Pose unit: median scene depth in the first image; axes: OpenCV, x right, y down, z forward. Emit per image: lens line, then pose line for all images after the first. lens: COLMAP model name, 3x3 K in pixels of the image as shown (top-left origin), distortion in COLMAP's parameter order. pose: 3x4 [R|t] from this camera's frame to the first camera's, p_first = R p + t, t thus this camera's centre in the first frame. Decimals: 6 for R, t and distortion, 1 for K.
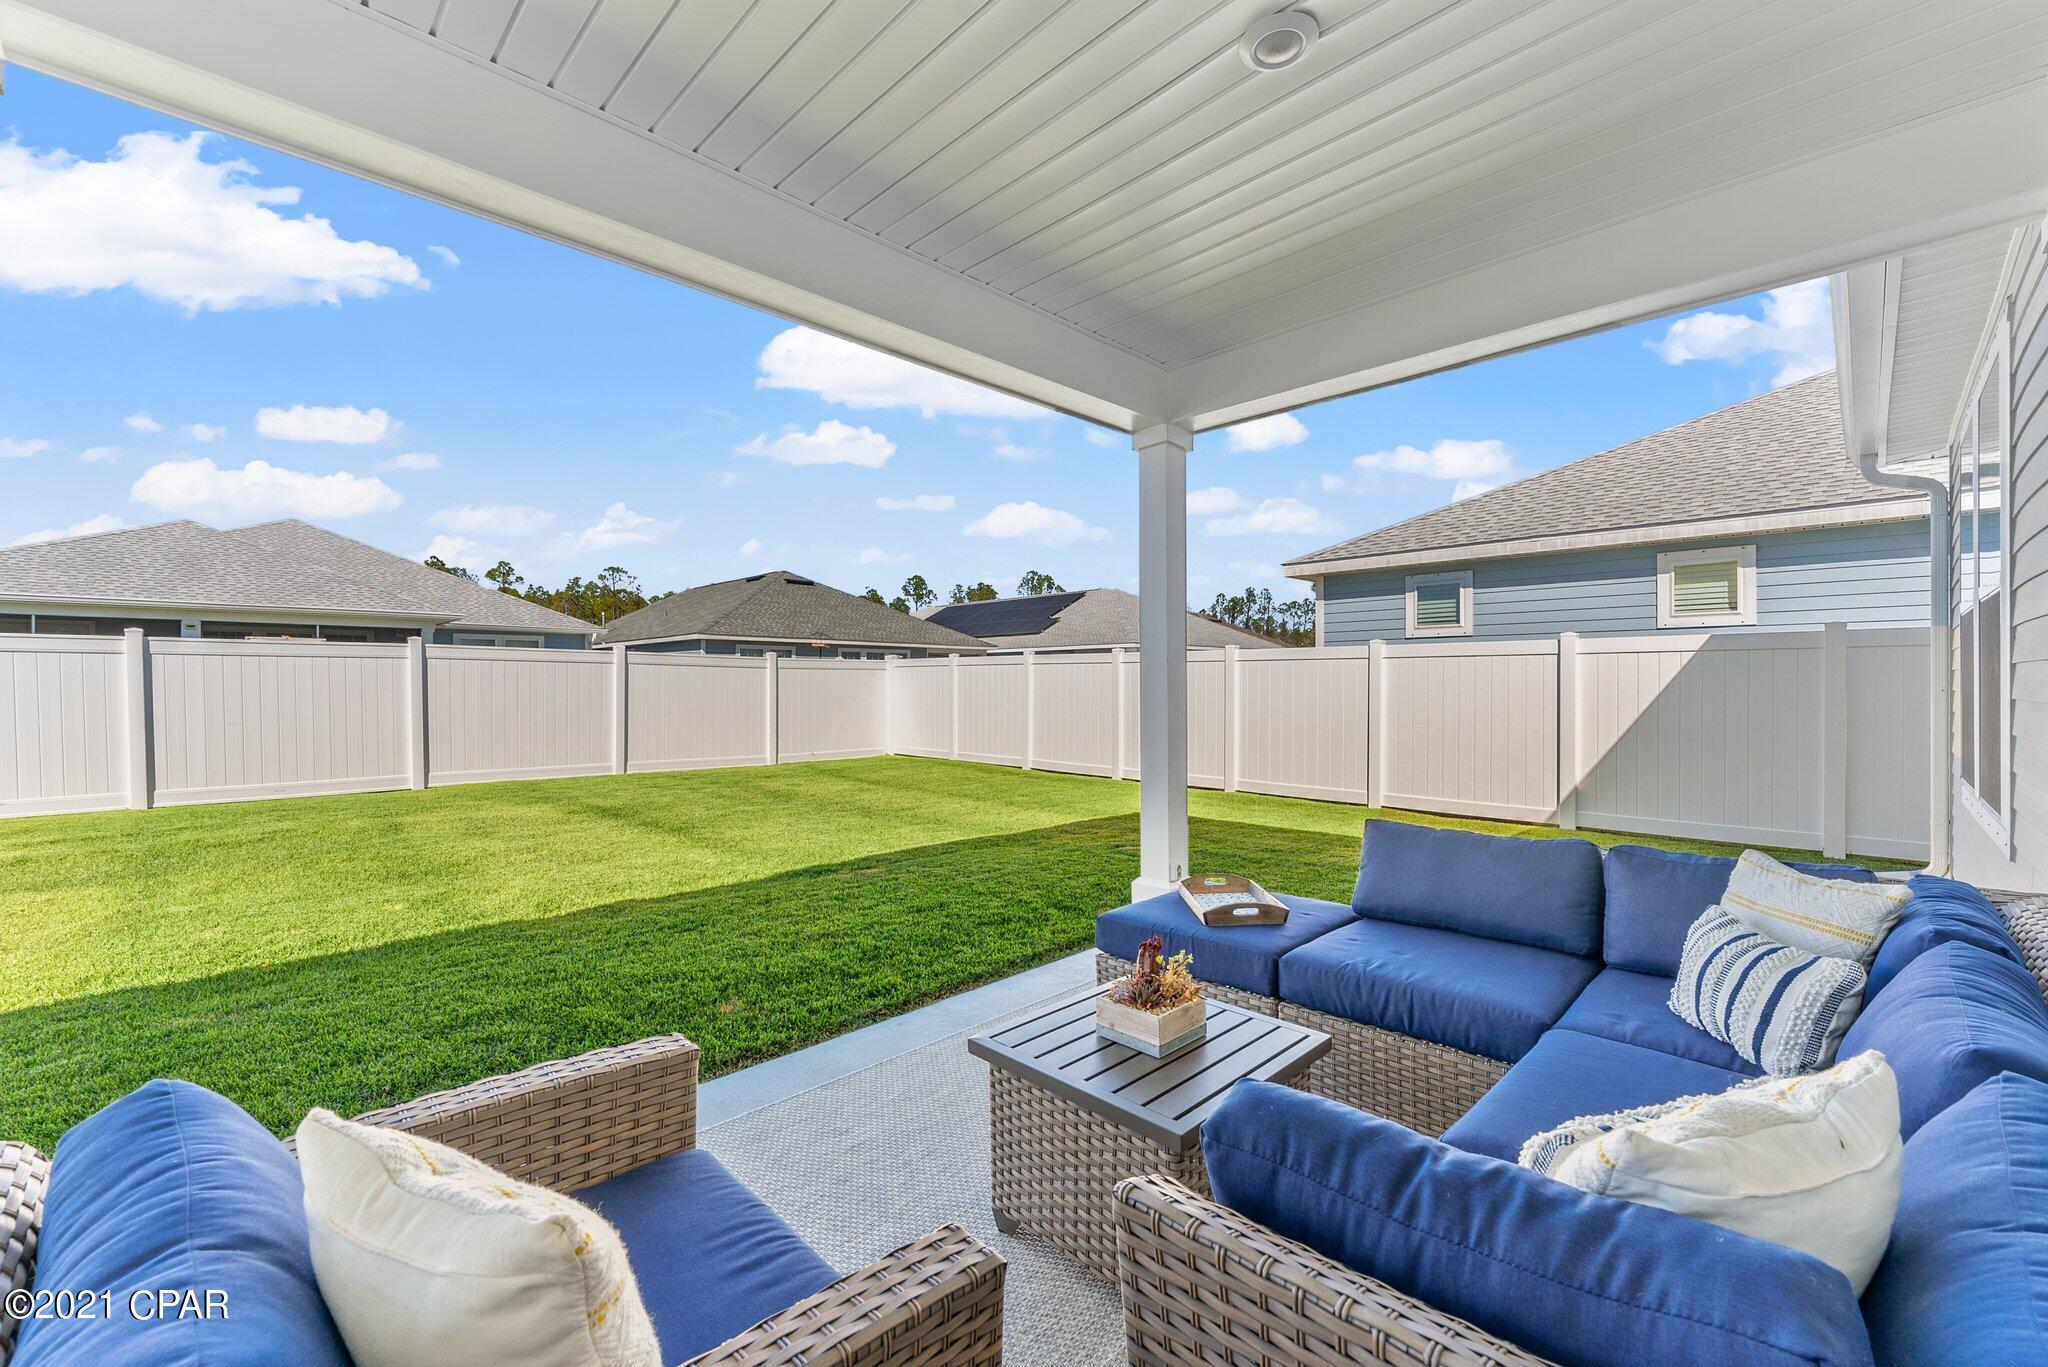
lens RADIAL K [[828.6, 0, 1023.4], [0, 828.6, 686.5], [0, 0, 1]] dist [0.006657, -0.003933]
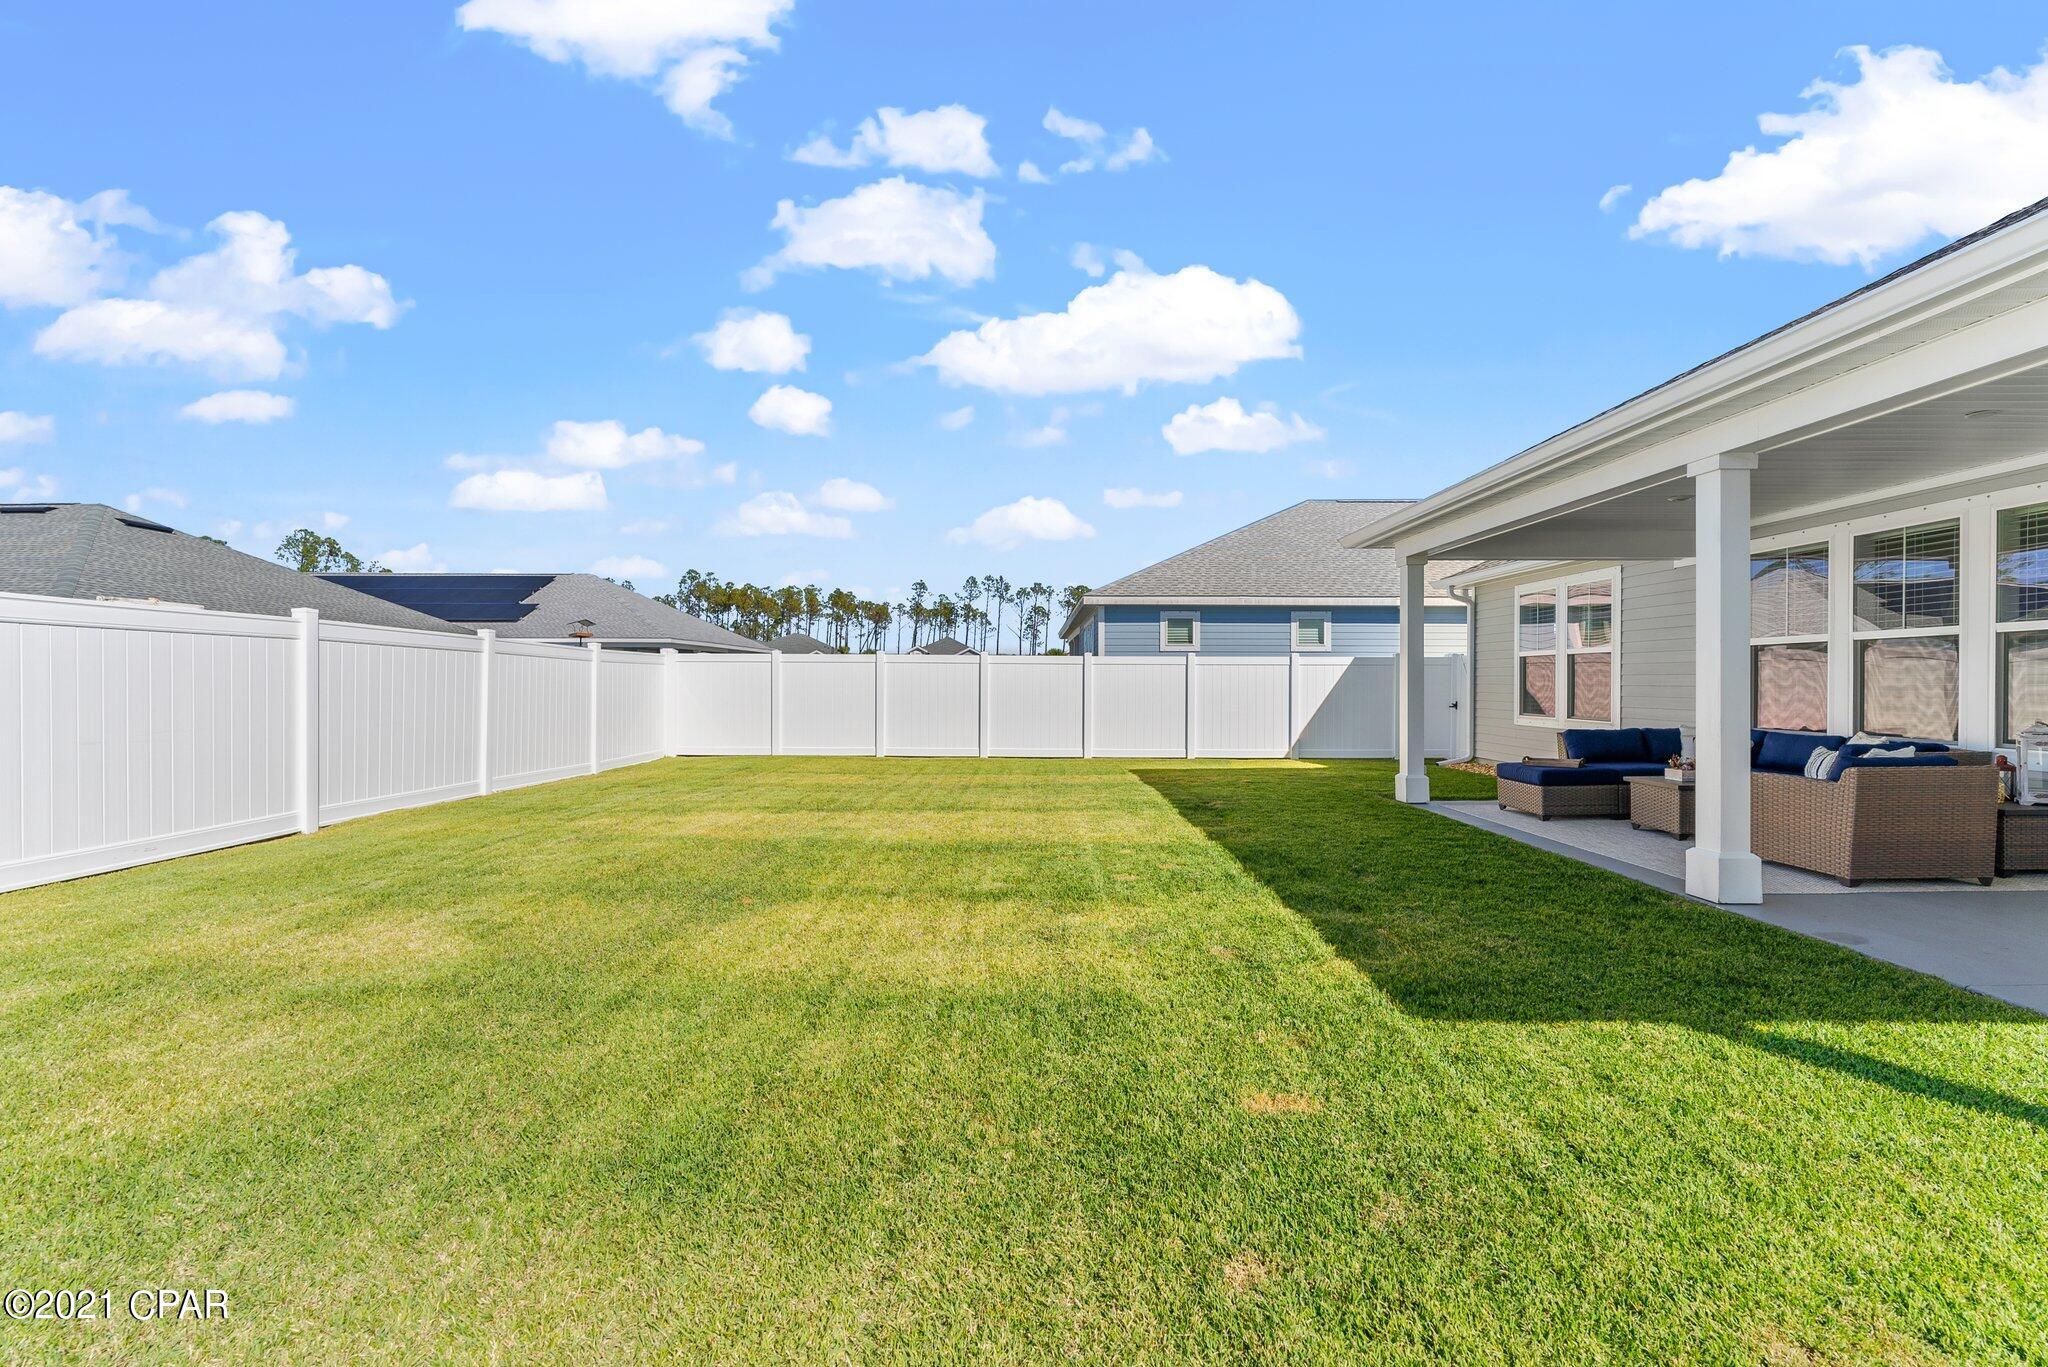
lens RADIAL K [[828.6, 0, 1027.7], [0, 828.6, 683.6], [0, 0, 1]] dist [0.006657, -0.003933]
pose [[0.698066, -0.000049, 0.716034, -0.823543], [0.000578, 1.000000, -0.000495, 0.002208], [-0.716034, 0.000759, 0.698065, 0.105463]]
